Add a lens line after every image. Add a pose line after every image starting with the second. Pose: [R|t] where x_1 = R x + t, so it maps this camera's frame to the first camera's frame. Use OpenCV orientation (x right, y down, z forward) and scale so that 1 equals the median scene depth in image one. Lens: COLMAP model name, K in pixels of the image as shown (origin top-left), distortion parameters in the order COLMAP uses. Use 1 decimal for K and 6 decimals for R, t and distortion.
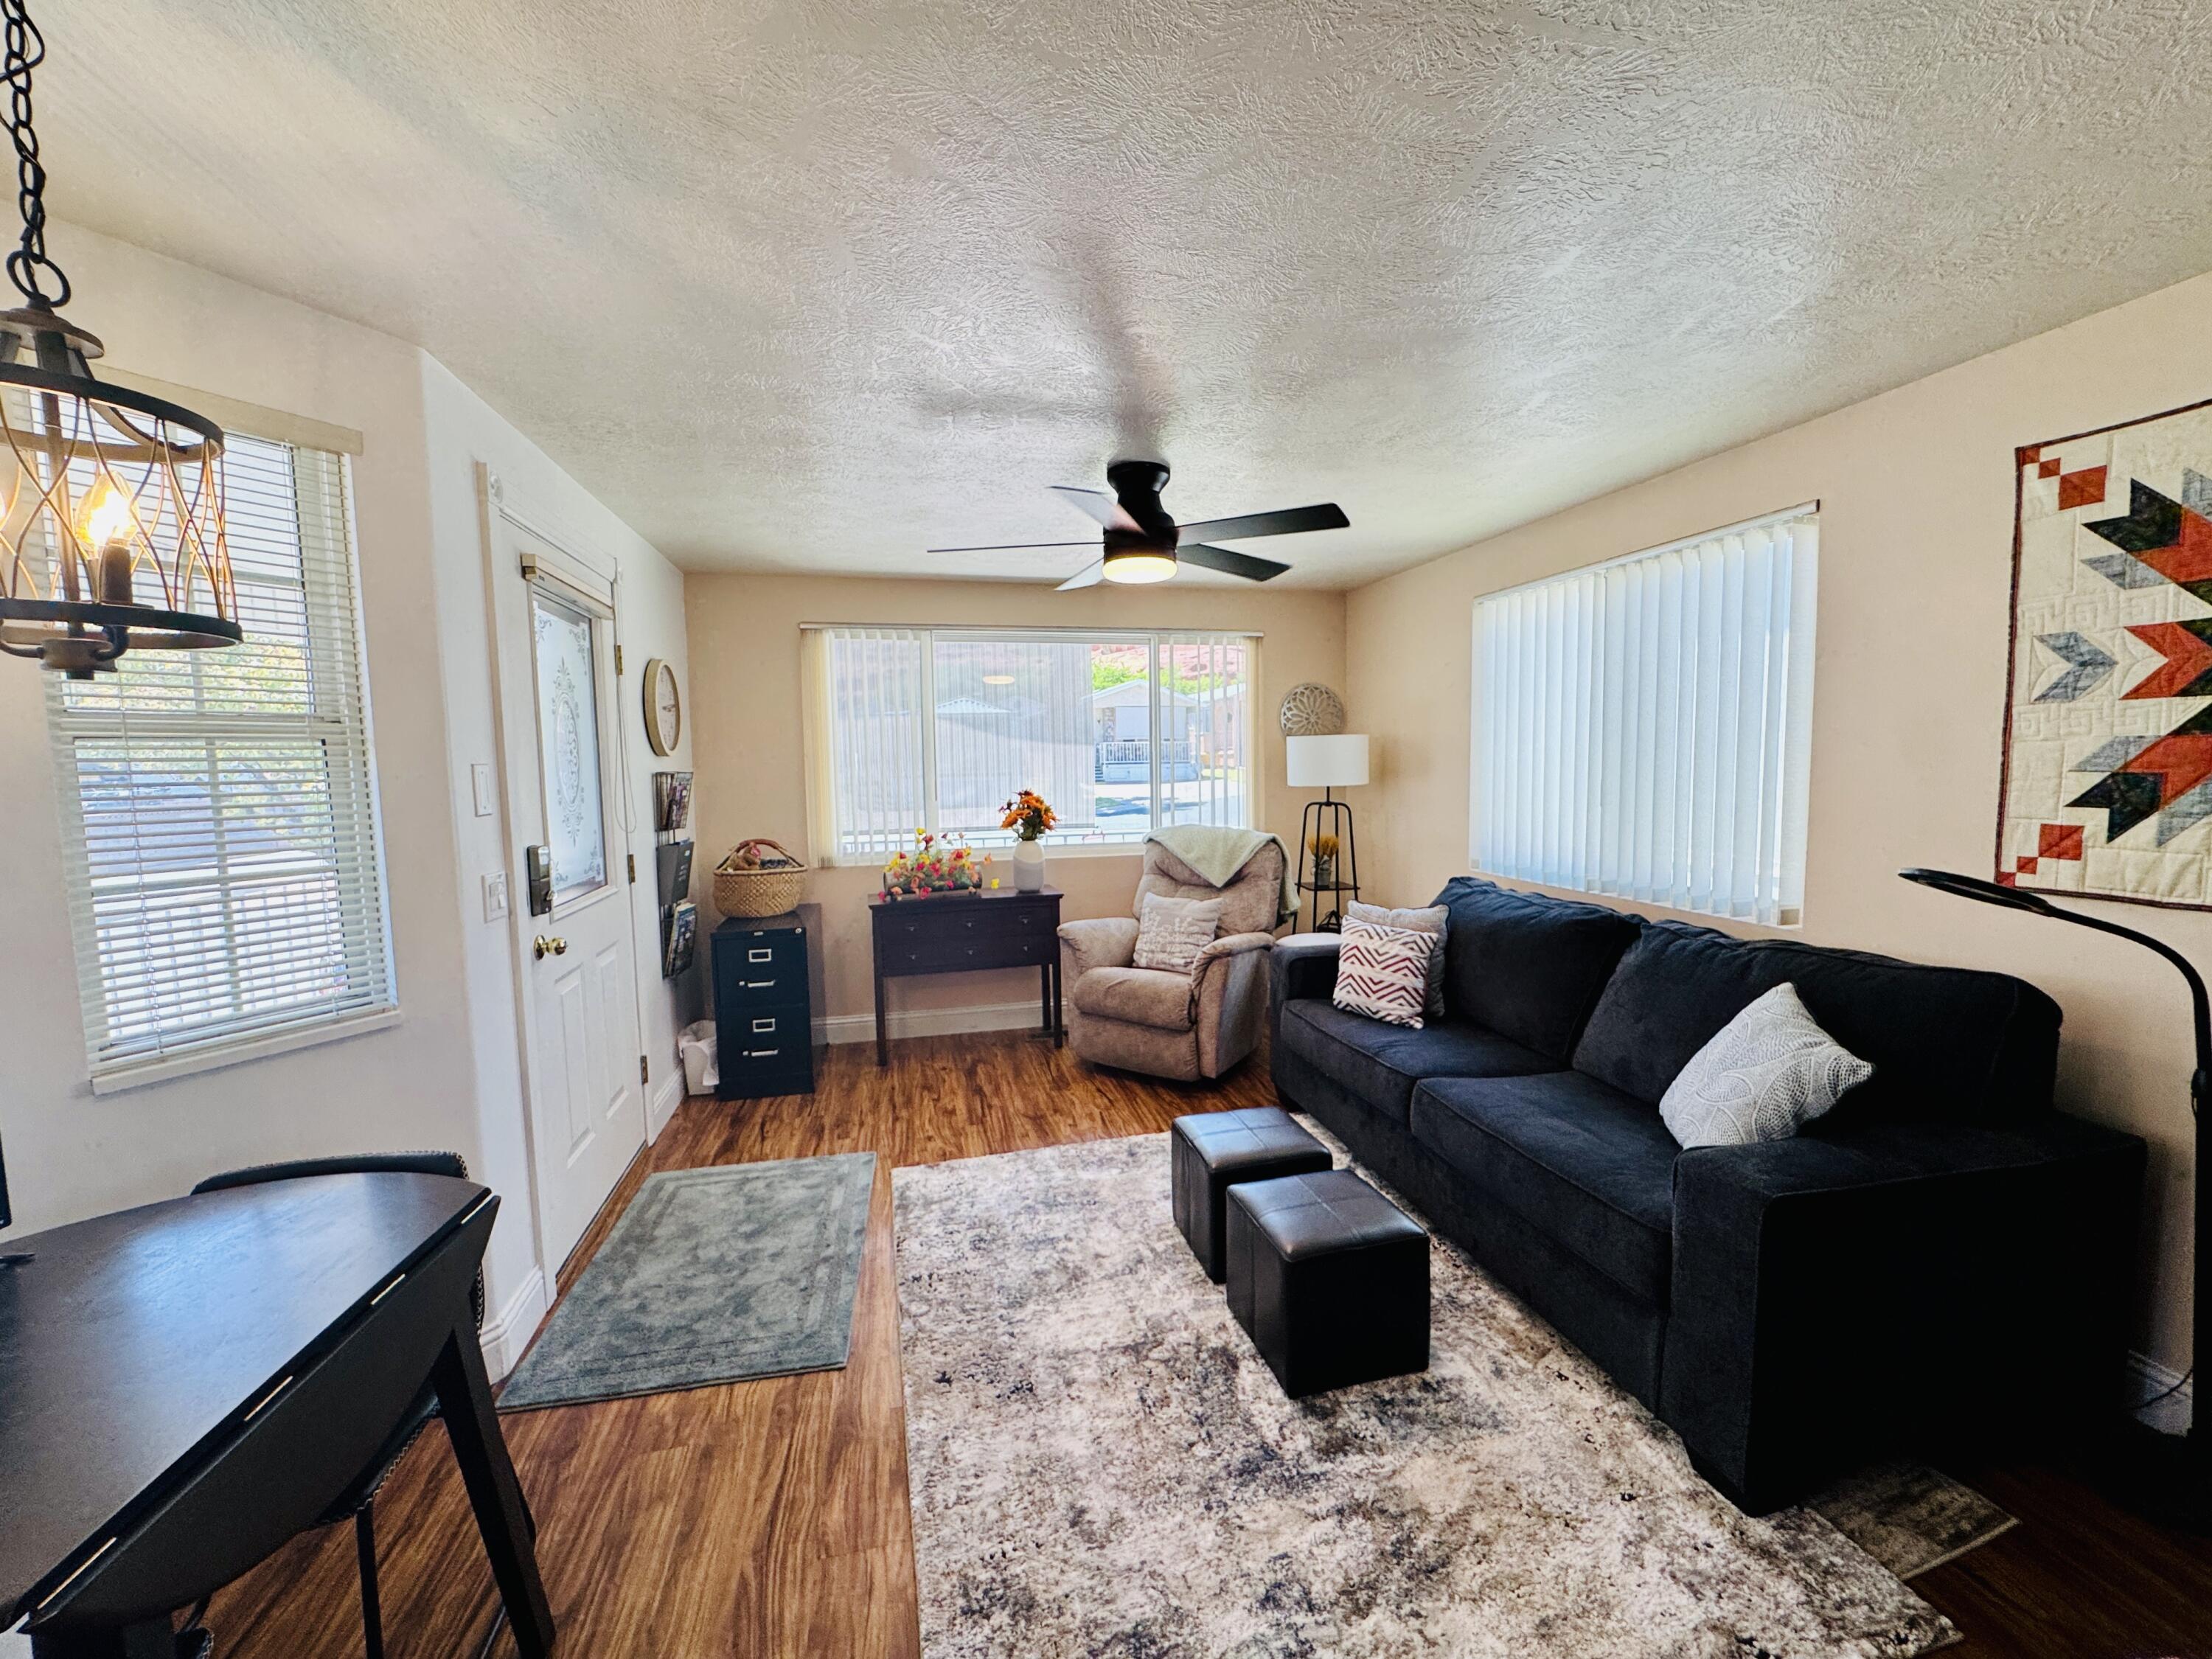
lens RADIAL K [[888.2, 0, 1106.2], [0, 888.2, 826.6], [0, 0, 1]] dist [-0.003573, 0.000429]
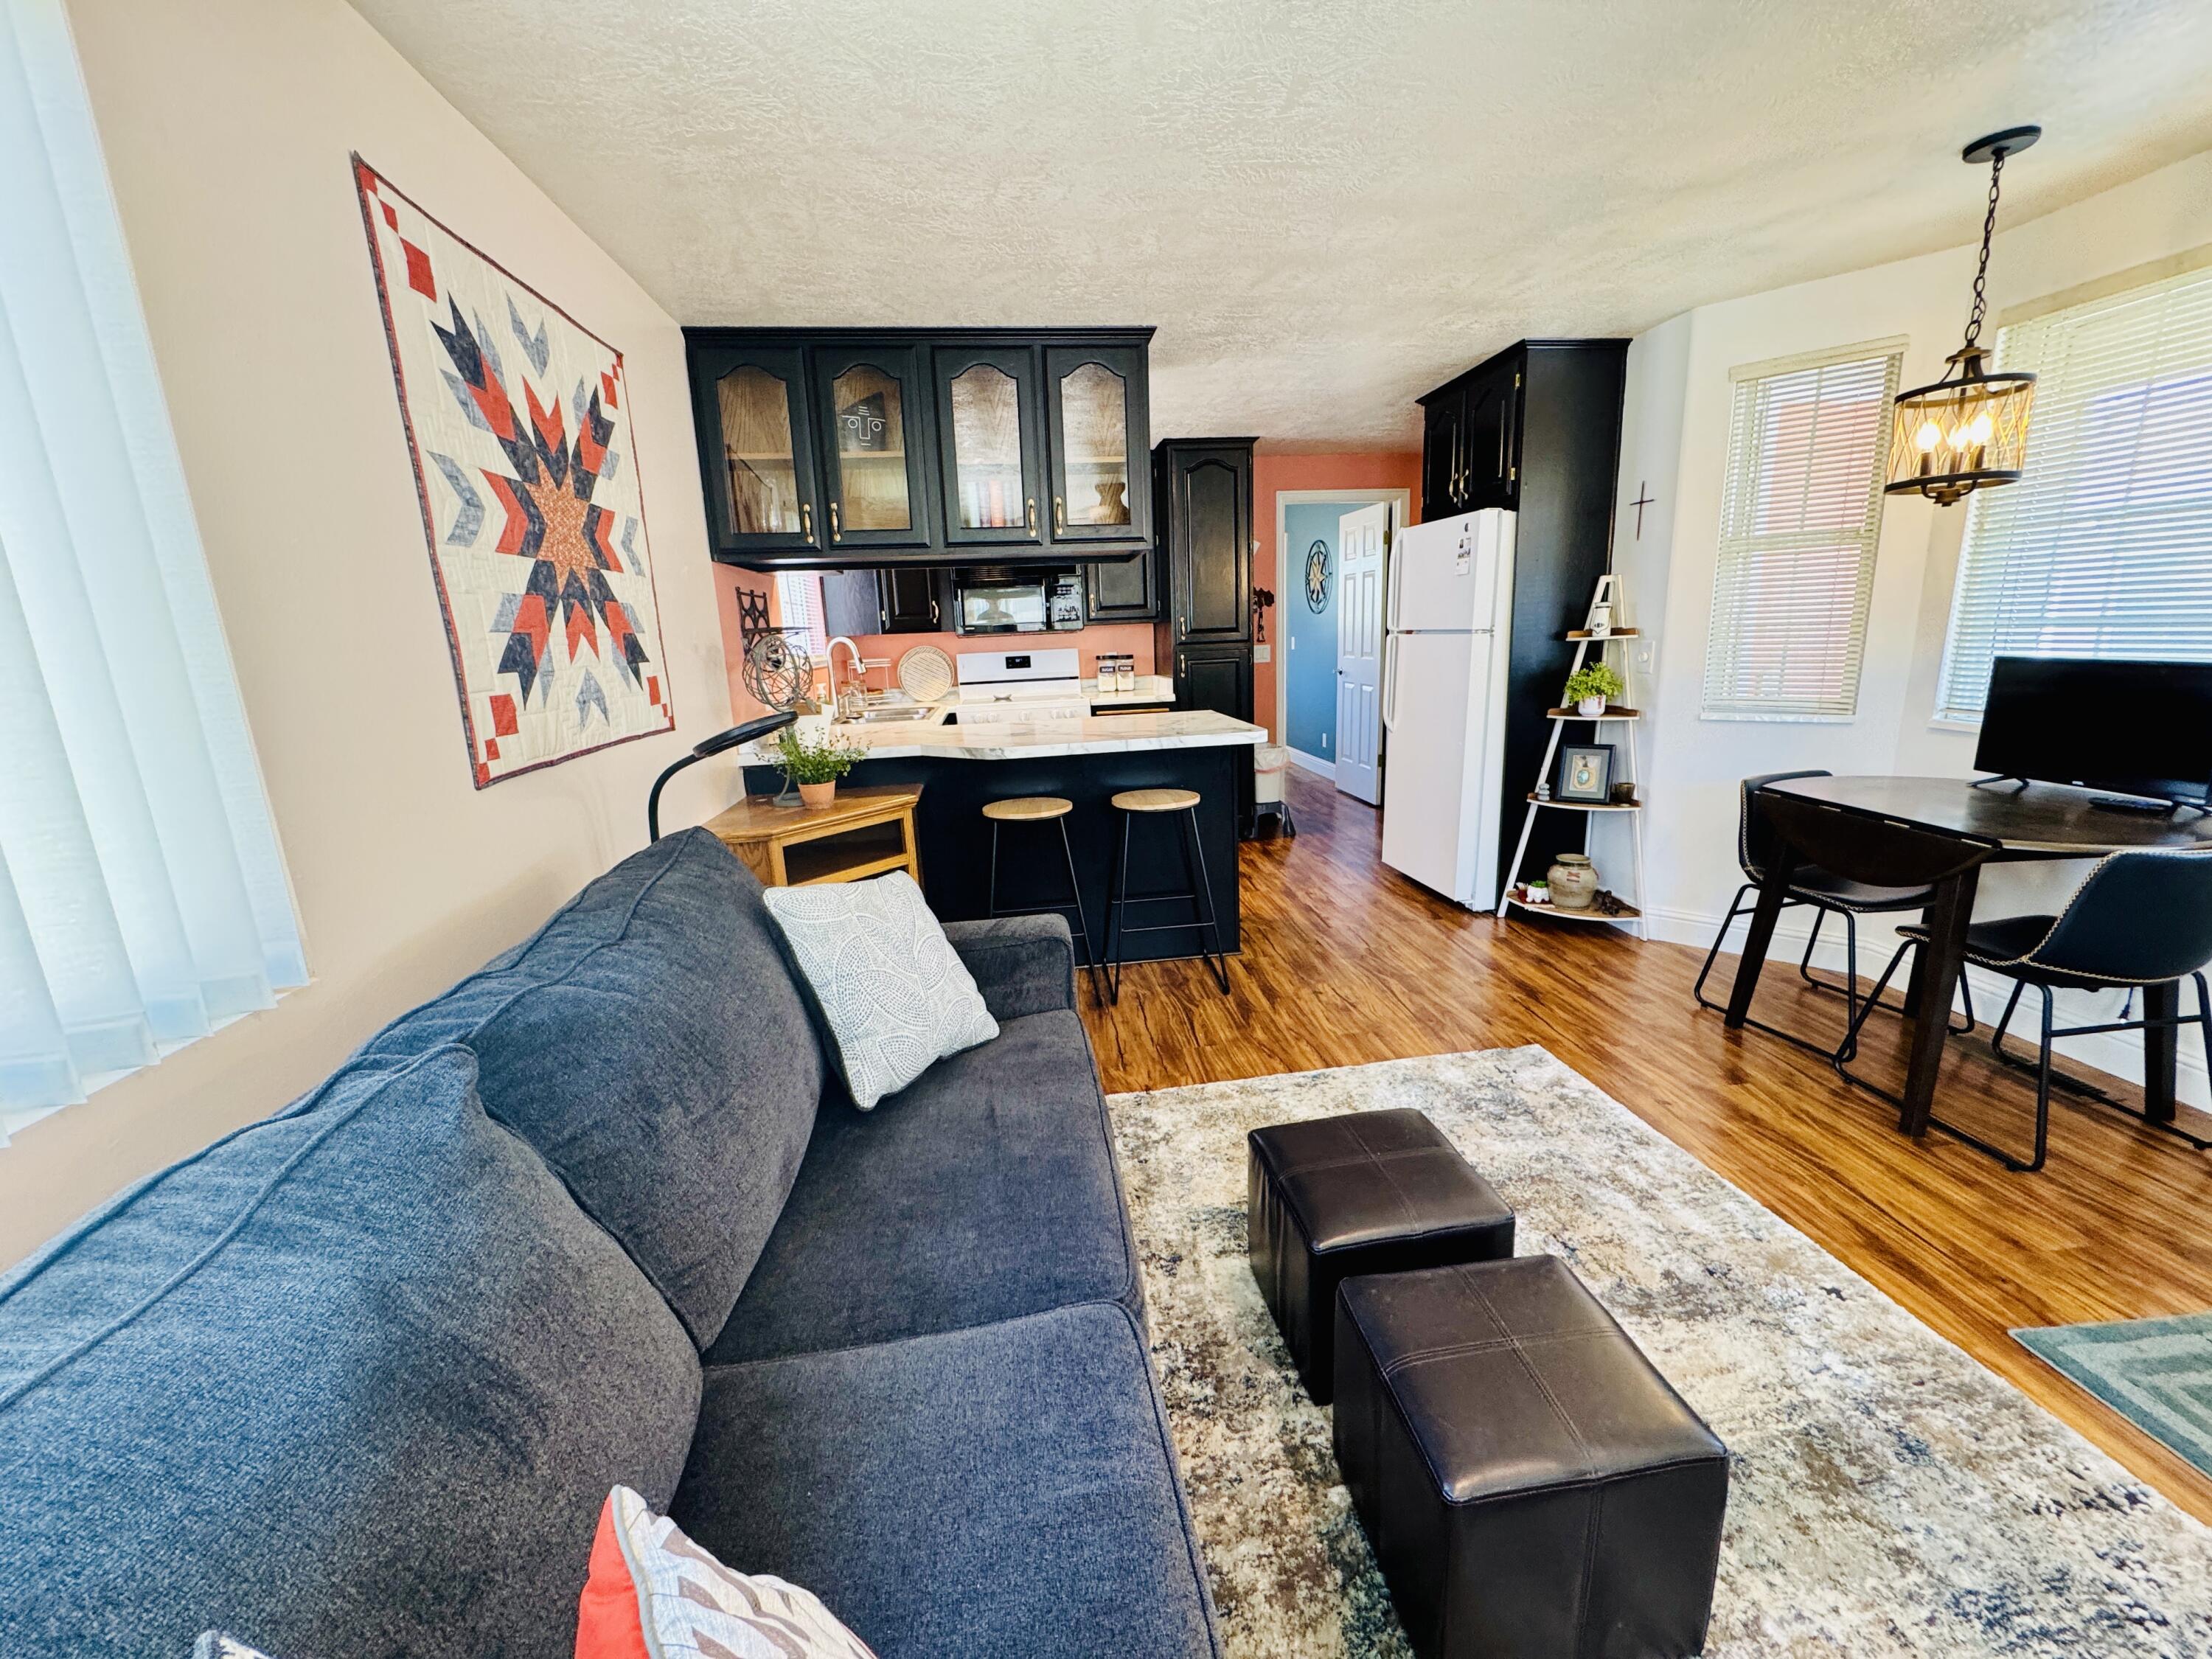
lens RADIAL K [[882.3, 0, 1107.0], [0, 882.3, 826.8], [0, 0, 1]] dist [-0.003730, 0.000440]
pose [[-0.991826, 0.033740, 0.123059, 0.313417], [0.068376, 0.954792, 0.289306, -0.069235], [-0.107734, 0.295355, -0.949294, 1.421429]]
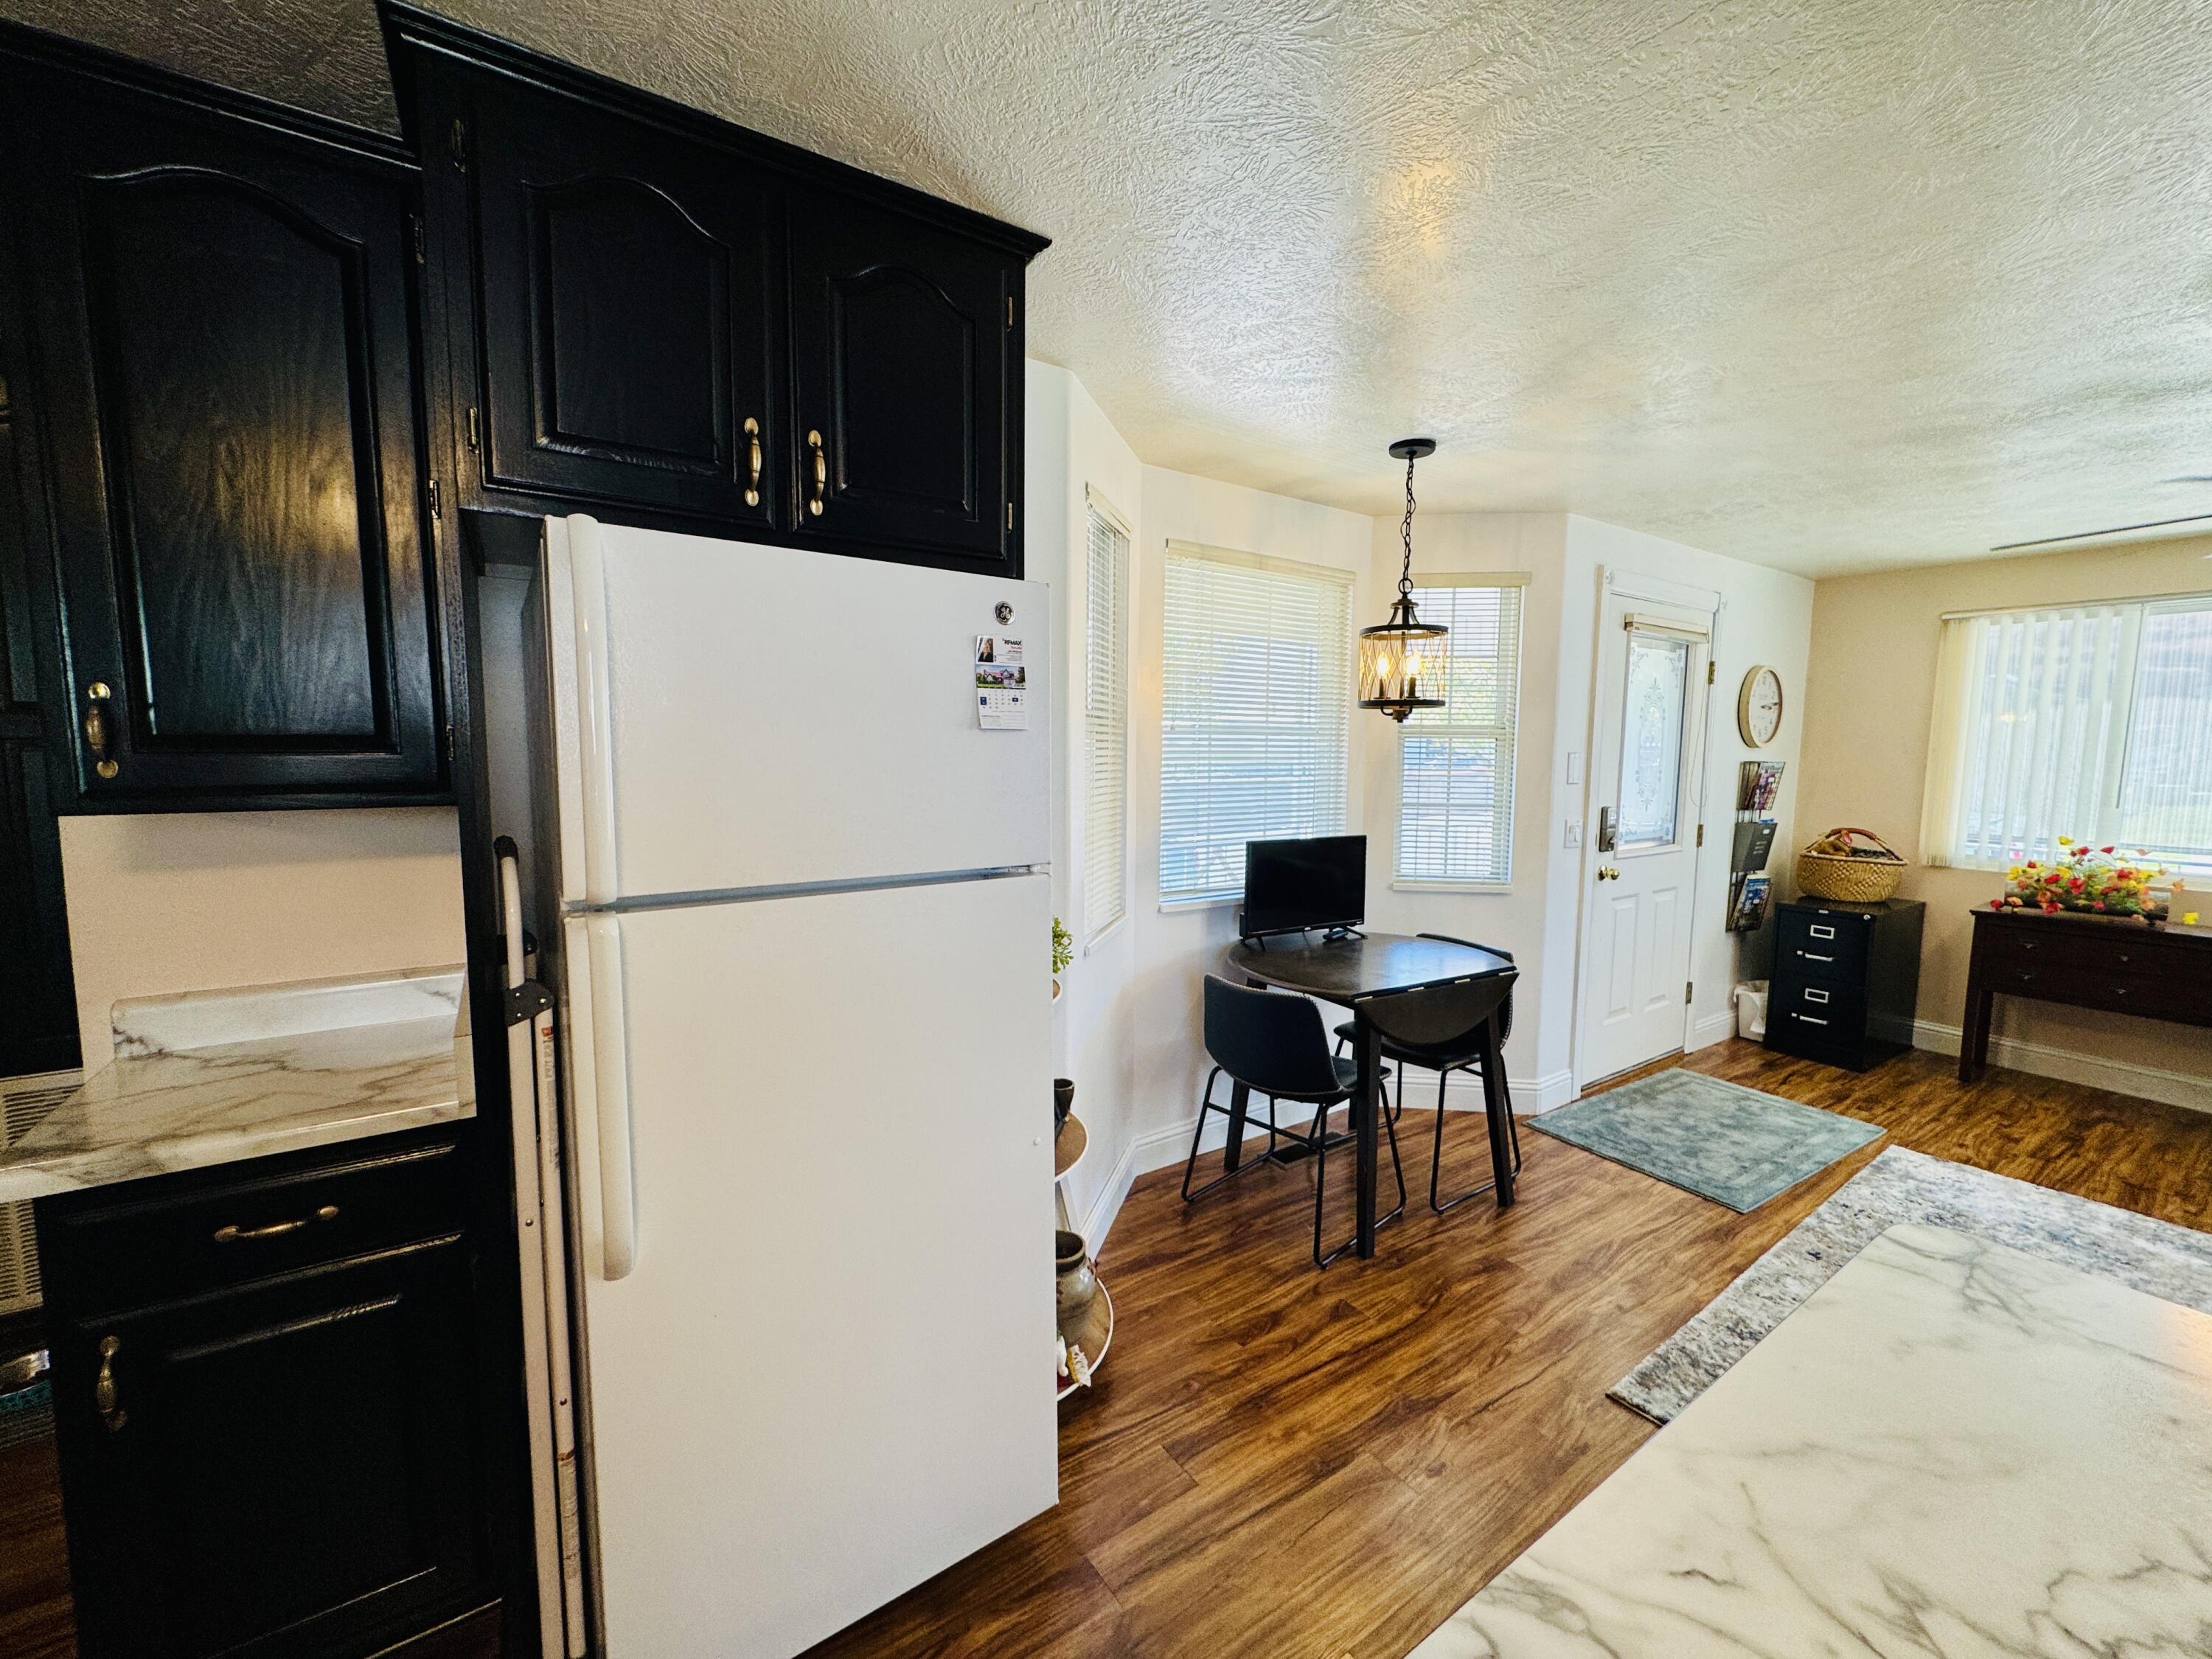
lens RADIAL K [[888.2, 0, 1106.2], [0, 888.2, 826.6], [0, 0, 1]] dist [-0.003573, 0.000429]
pose [[0.352393, 0.110507, -0.929305, 0.459397], [-0.088402, 0.992494, 0.084498, 0.003008], [0.931668, 0.052376, 0.359517, -0.341641]]
